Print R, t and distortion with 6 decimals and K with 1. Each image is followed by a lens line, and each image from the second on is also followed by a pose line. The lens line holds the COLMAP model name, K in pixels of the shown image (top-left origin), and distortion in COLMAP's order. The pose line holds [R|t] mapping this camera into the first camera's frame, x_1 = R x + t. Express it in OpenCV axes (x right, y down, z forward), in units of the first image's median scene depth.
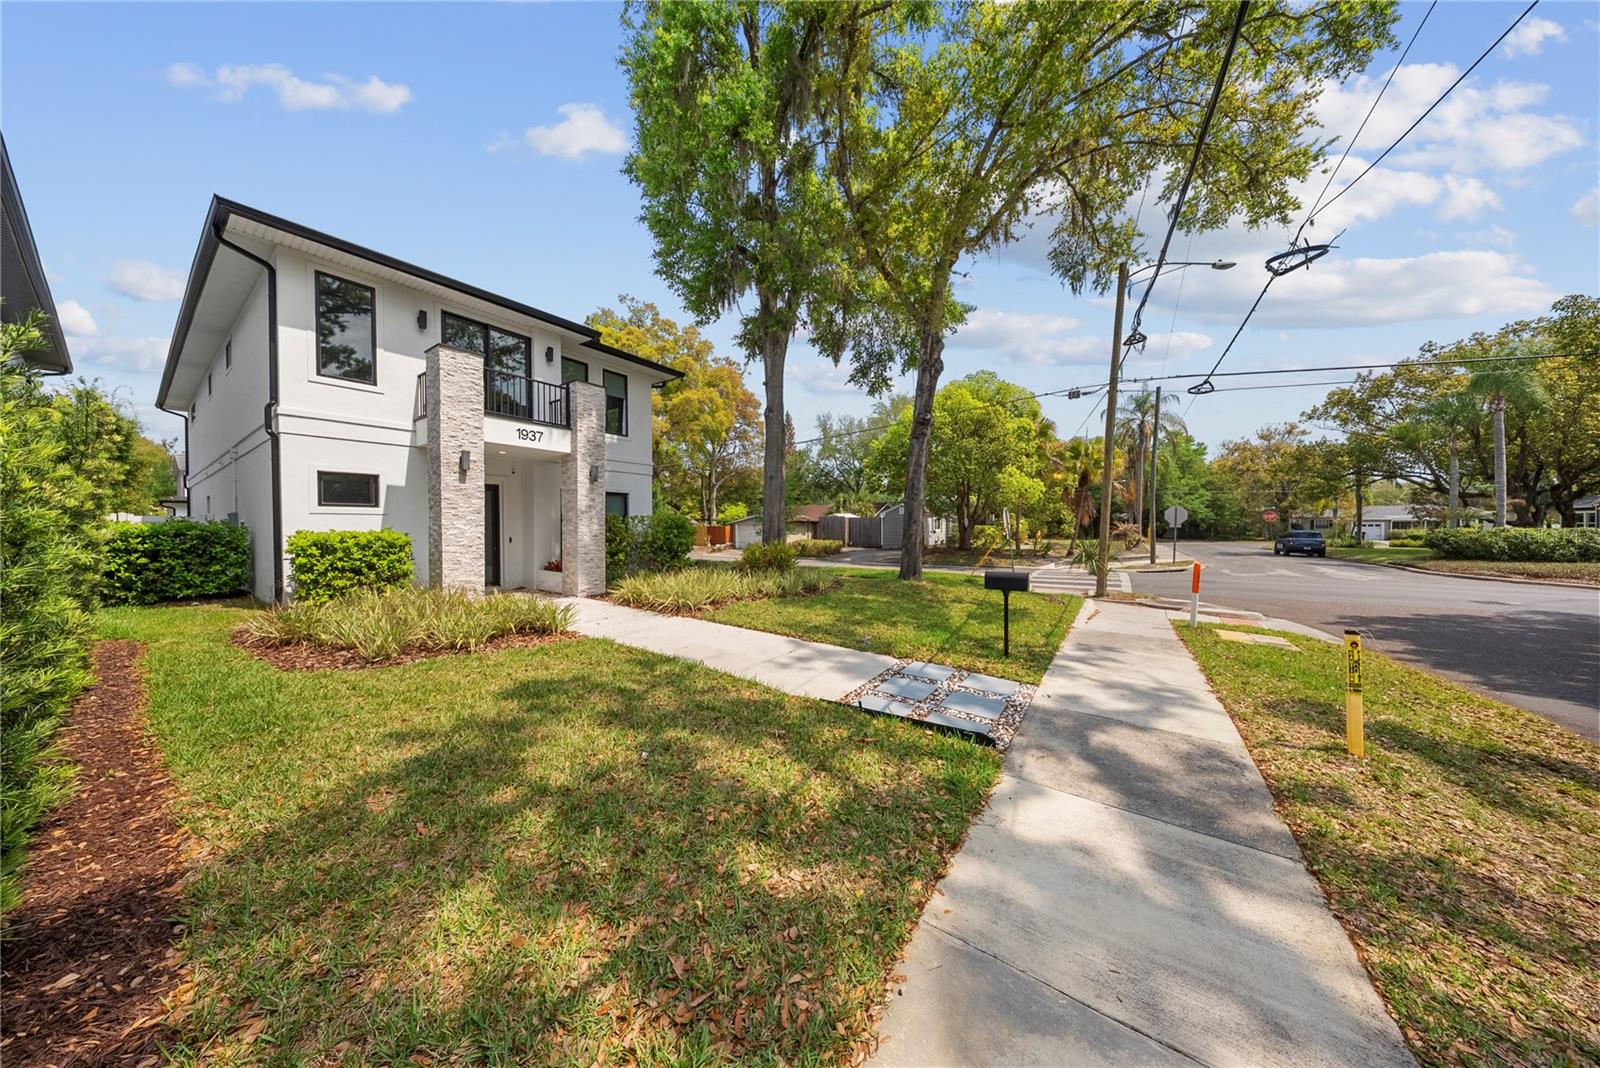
lens RADIAL K [[476.0, 0, 800.3], [0, 476.0, 534.7], [0, 0, 1]] dist [-0.000116, -0.000057]
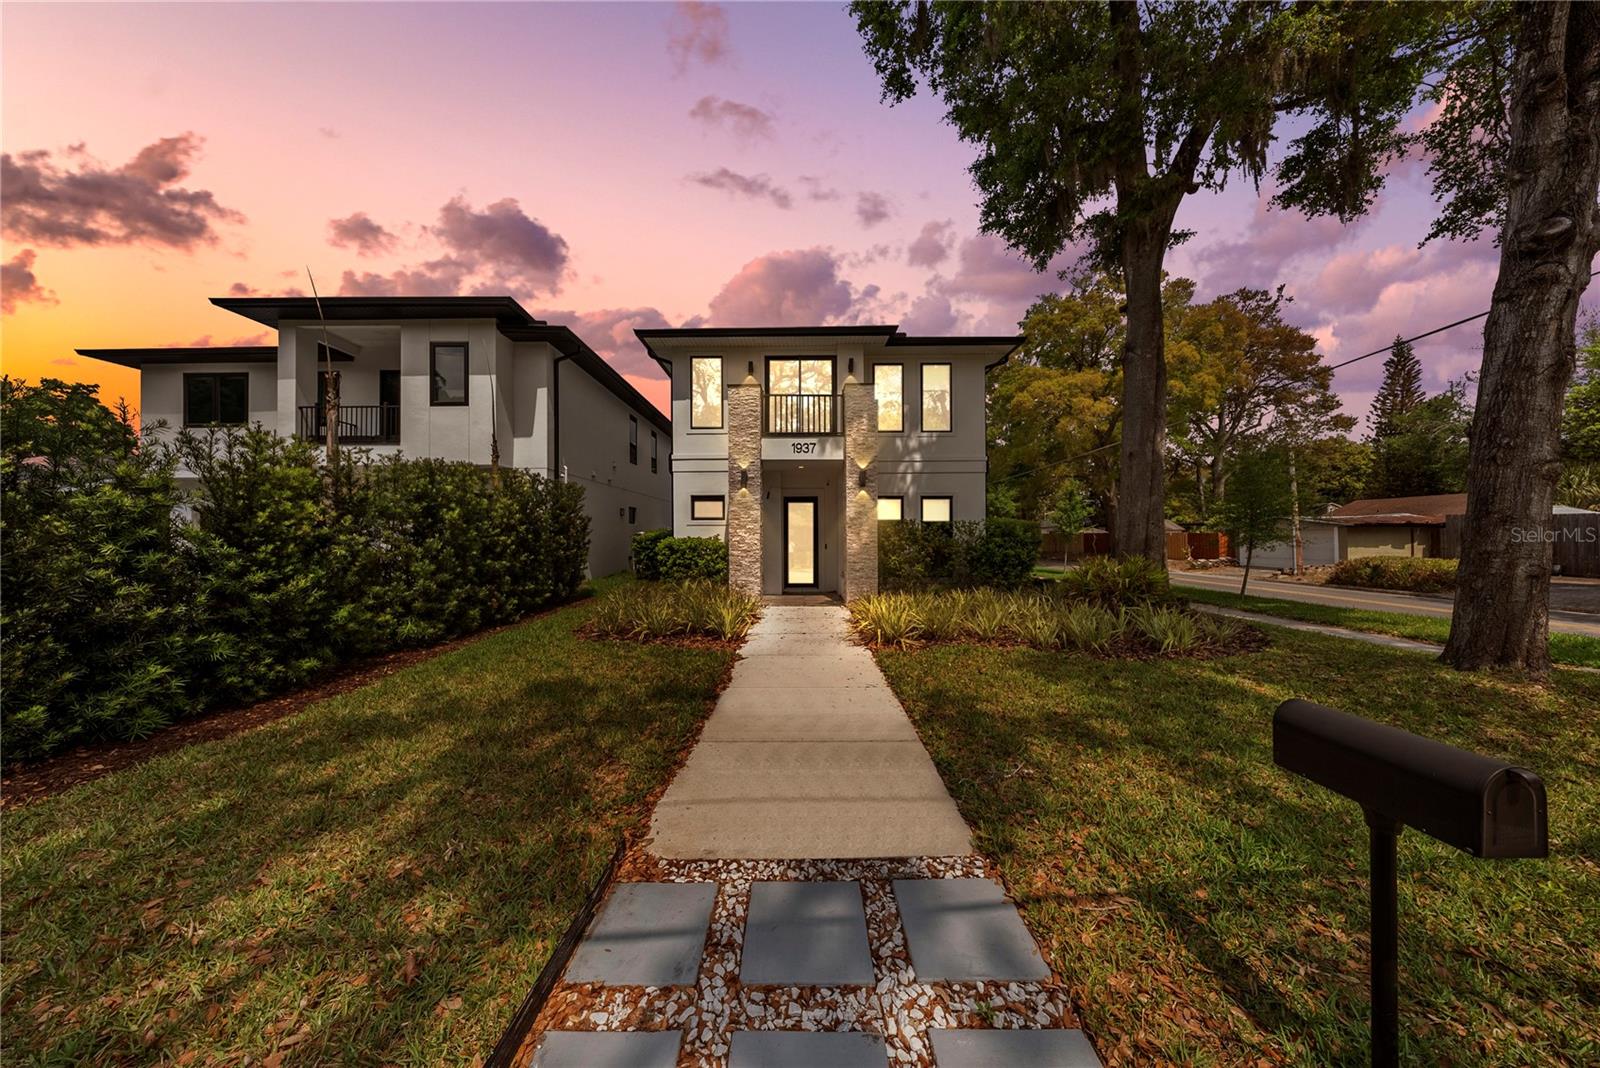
lens RADIAL K [[476.0, 0, 800.1], [0, 476.0, 529.4], [0, 0, 1]] dist [-0.000116, -0.000057]
pose [[0.556171, -0.007339, -0.831036, 0.302675], [-0.013792, 0.999742, -0.018059, -0.008840], [0.830954, 0.021506, 0.555926, 0.404947]]
